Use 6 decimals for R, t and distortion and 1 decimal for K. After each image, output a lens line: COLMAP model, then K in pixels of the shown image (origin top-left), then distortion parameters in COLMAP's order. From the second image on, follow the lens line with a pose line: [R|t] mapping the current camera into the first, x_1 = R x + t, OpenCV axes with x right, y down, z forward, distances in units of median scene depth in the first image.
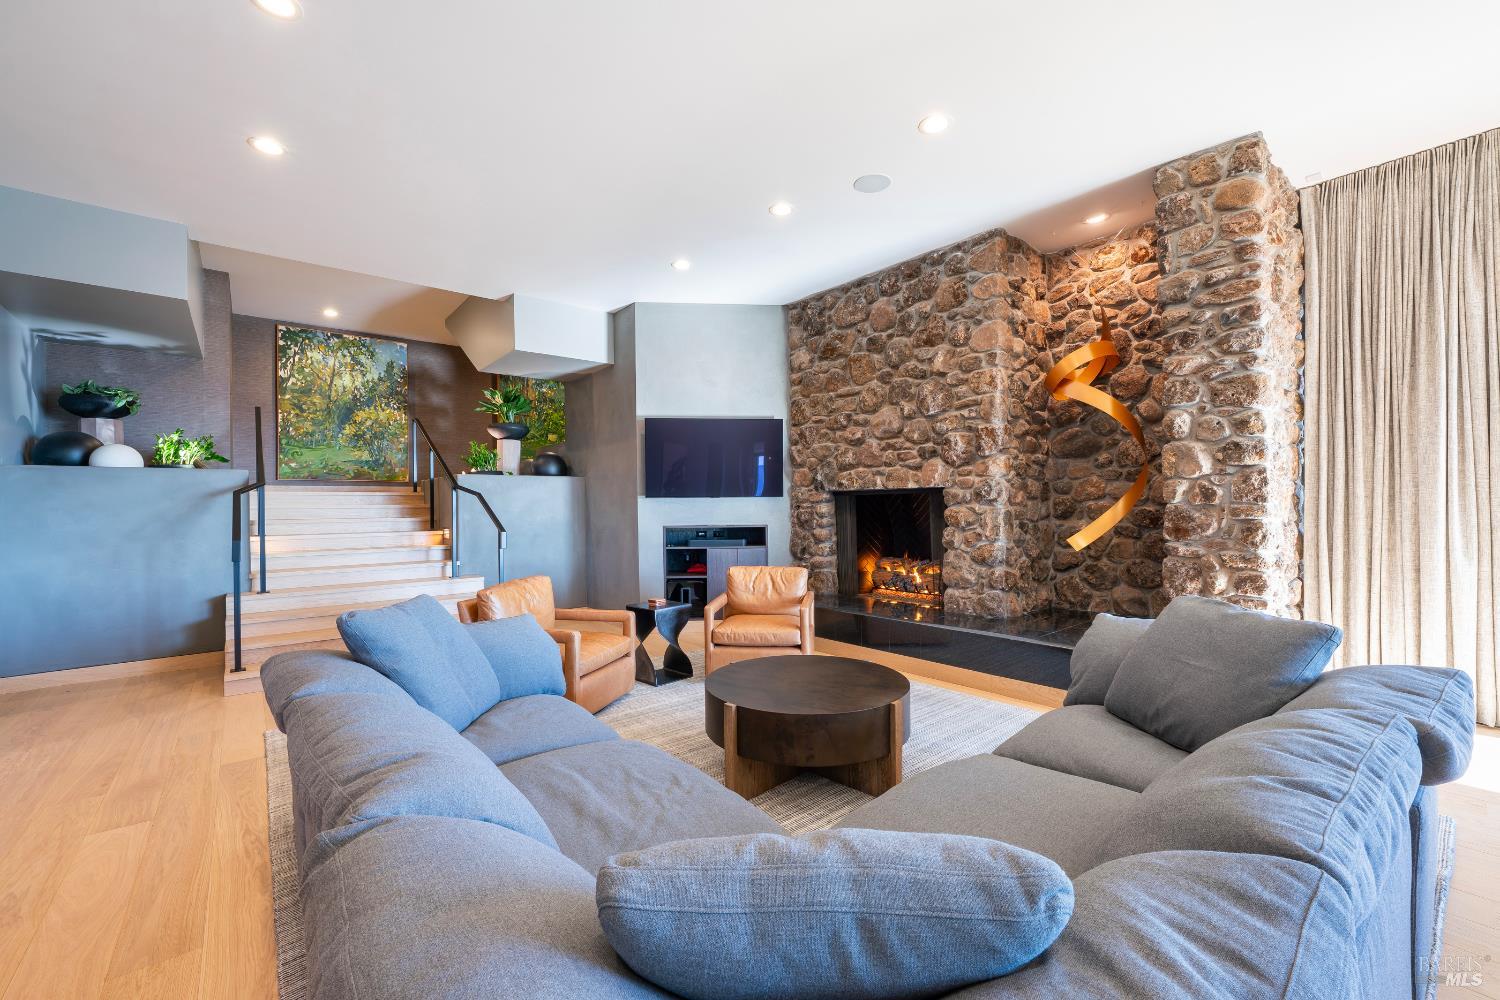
lens RADIAL K [[604.2, 0, 737.2], [0, 604.2, 503.0], [0, 0, 1]] dist [0.001255, -0.000062]
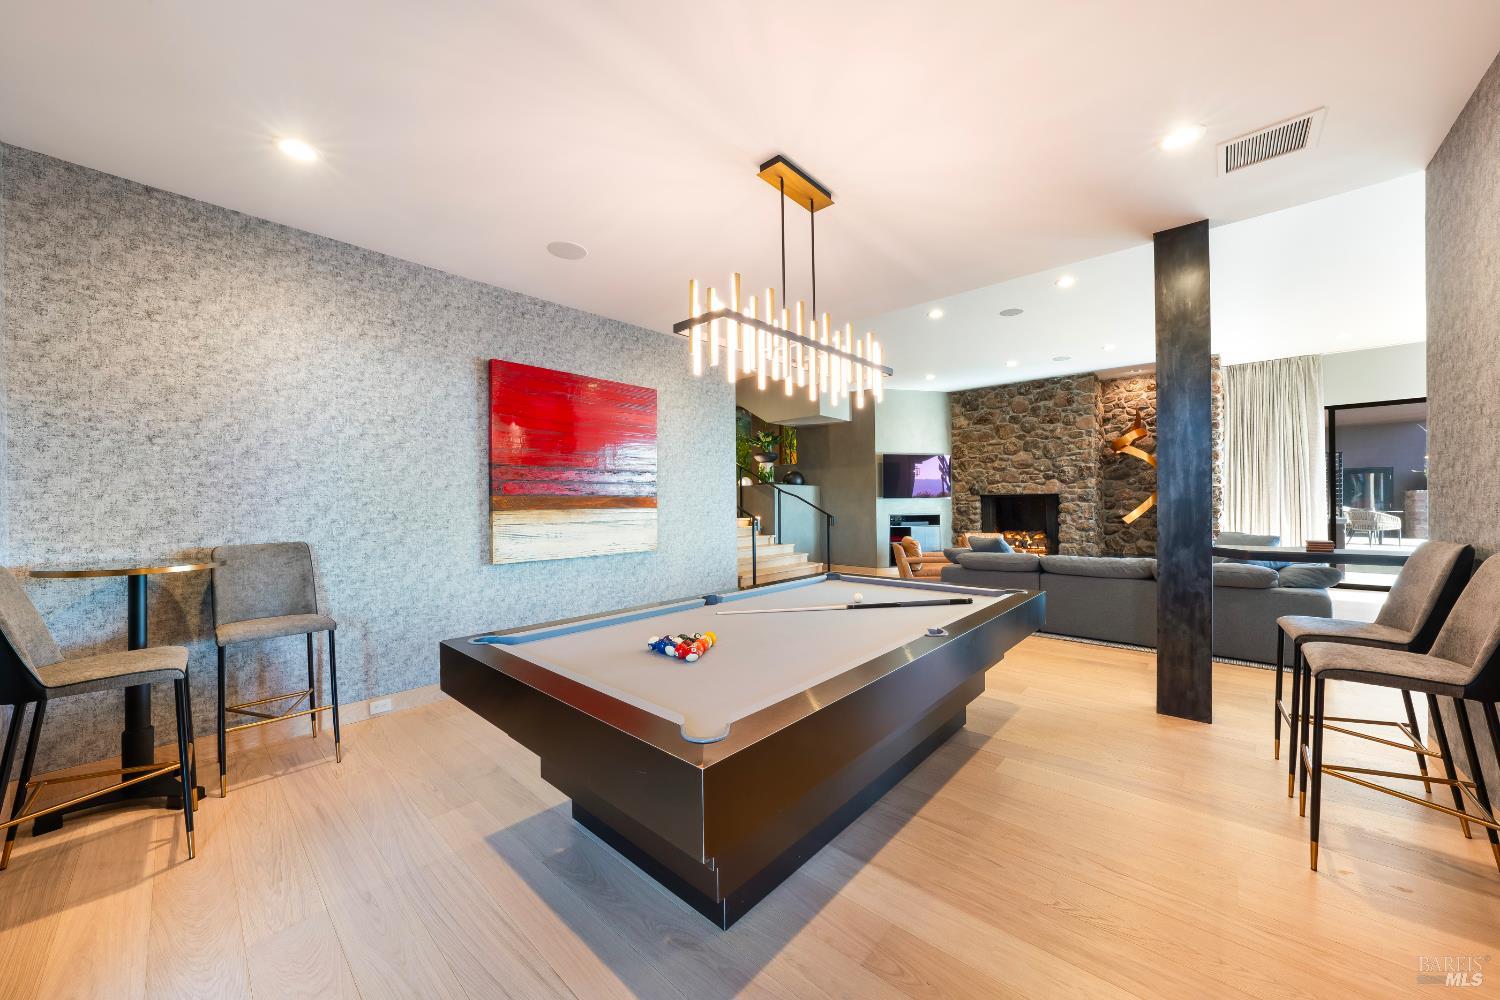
lens RADIAL K [[527.7, 0, 751.4], [0, 527.7, 501.8], [0, 0, 1]] dist [-0.000815, -0.000065]
pose [[0.987889, 0.000220, 0.155163, -0.943459], [-0.000029, 0.999999, -0.001237, 0.003641], [-0.155163, 0.001218, 0.987888, -0.584835]]
